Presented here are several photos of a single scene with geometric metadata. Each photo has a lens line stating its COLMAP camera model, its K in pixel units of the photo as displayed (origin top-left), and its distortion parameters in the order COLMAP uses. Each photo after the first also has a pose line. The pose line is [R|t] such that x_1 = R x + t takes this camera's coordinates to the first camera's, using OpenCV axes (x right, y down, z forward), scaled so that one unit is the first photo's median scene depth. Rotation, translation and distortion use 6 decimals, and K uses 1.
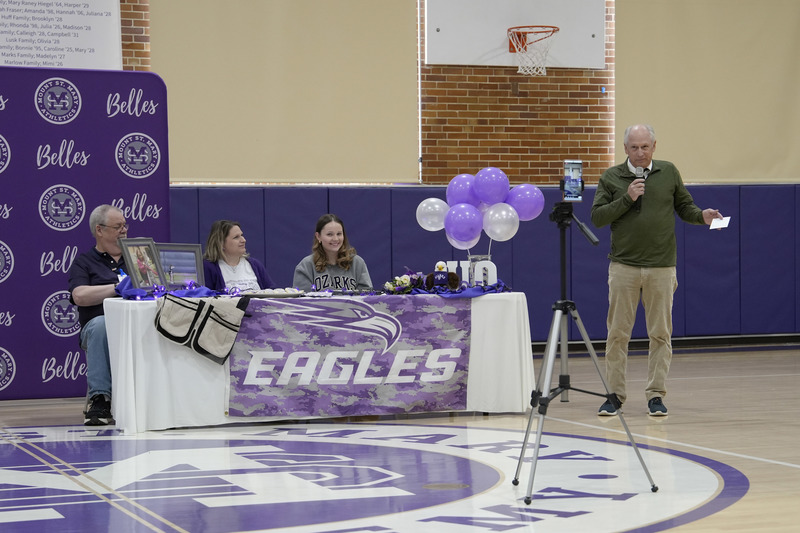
lens RADIAL K [[1647.0, 0, 400.0], [0, 1647.0, 266.5], [0, 0, 1]] dist [0.265061, 0.106455]
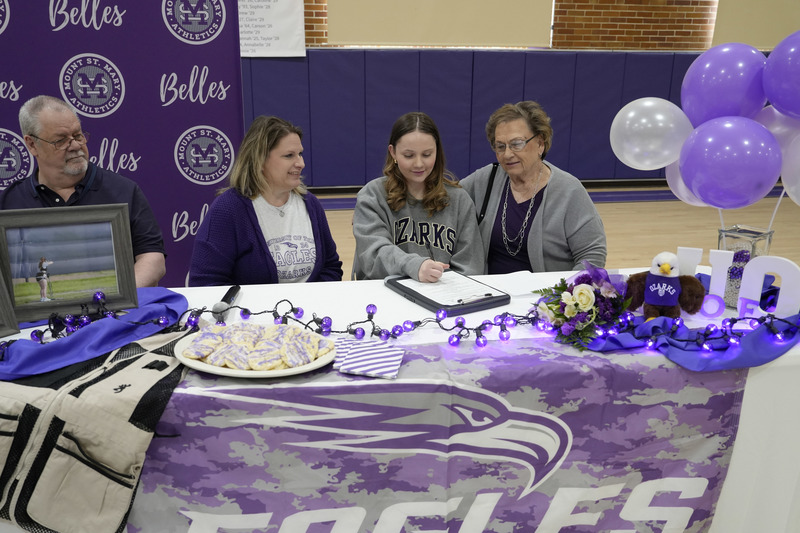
lens RADIAL K [[665.3, 0, 400.0], [0, 665.3, 266.5], [0, 0, 1]] dist [-0.014321, 0.003038]
pose [[0.985541, 0.062510, -0.157486, -0.017748], [-0.017460, 0.961978, 0.272568, -0.047694], [0.168536, -0.265877, 0.949160, 0.842136]]
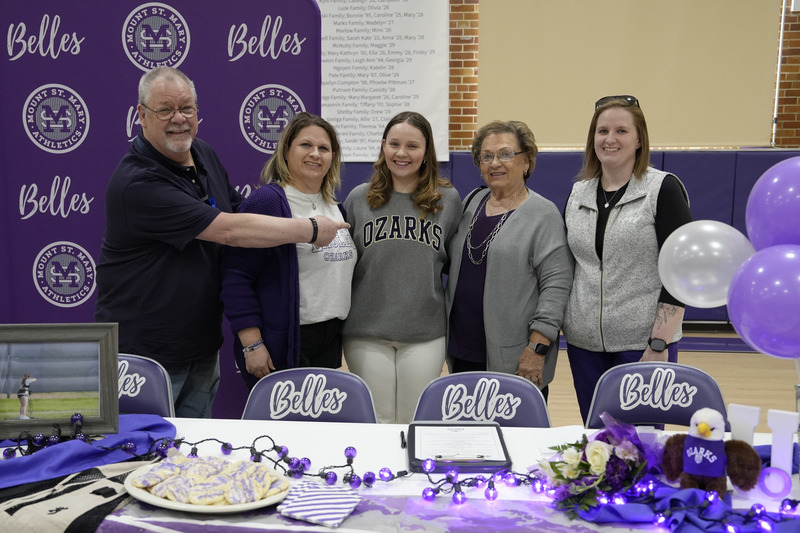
lens RADIAL K [[870.1, 0, 399.9], [0, 870.1, 298.0], [0, 0, 1]] dist [0.023050, 0.057741]
pose [[0.915599, 0.069602, -0.396023, 0.037896], [-0.016993, 0.990722, 0.134835, -0.052312], [0.401733, -0.116725, 0.908287, 0.828264]]
